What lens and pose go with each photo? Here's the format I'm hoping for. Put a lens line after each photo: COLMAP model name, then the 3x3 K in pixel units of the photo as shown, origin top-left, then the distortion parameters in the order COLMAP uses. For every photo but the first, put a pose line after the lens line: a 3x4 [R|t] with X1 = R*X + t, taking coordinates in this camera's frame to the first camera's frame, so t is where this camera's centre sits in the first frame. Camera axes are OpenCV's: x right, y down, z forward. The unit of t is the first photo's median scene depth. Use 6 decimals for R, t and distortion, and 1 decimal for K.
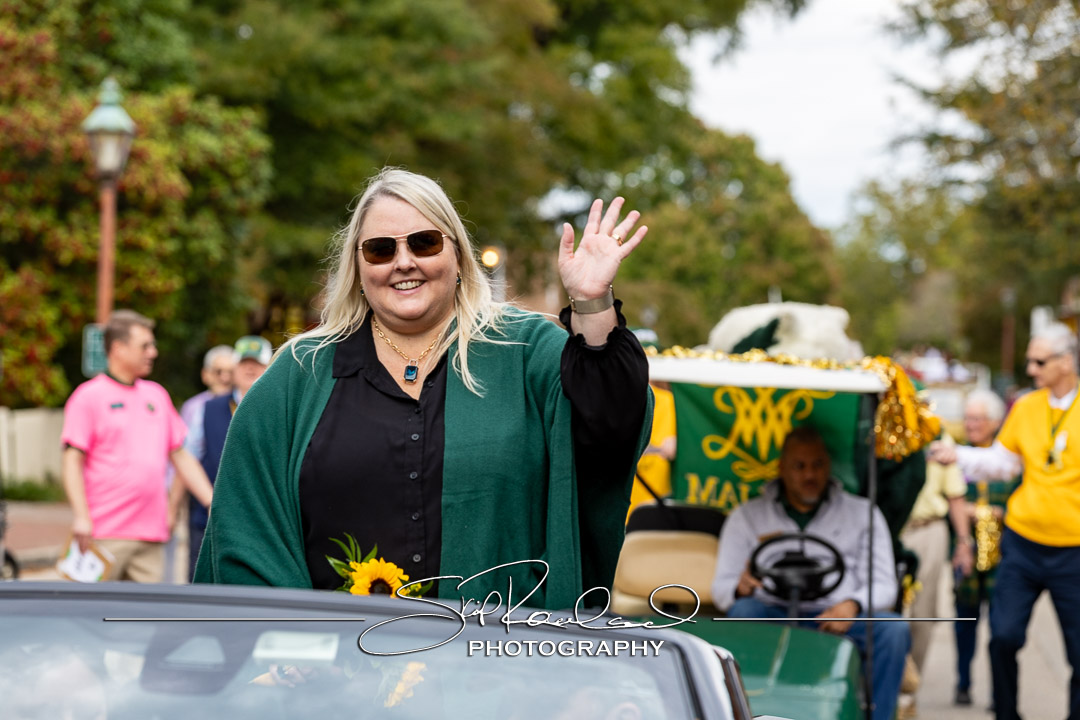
lens RADIAL K [[4064.2, 0, 539.8], [0, 4064.2, 362.7], [0, 0, 1]] dist [-0.650440, 0.000000]
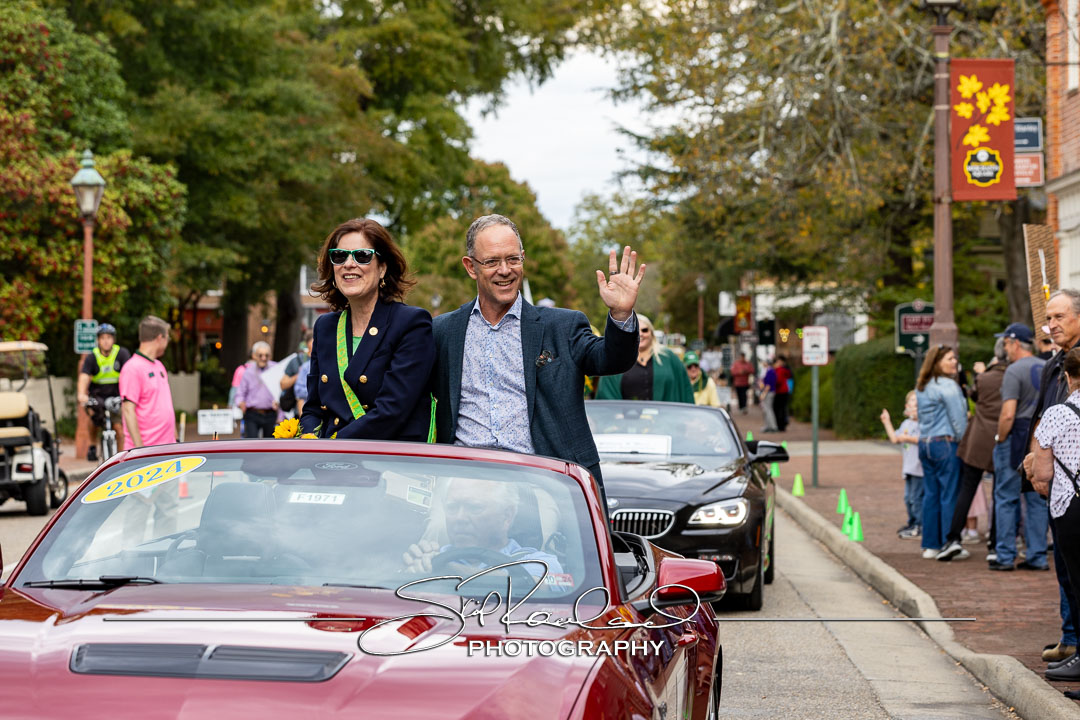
lens RADIAL K [[3596.5, 0, 539.9], [0, 3596.5, 356.8], [0, 0, 1]] dist [-0.555071, 0.000000]
pose [[0.996950, -0.020457, 0.075317, -0.037795], [0.019849, 0.999764, 0.008819, -0.003323], [-0.075480, -0.007297, 0.997121, -0.264596]]
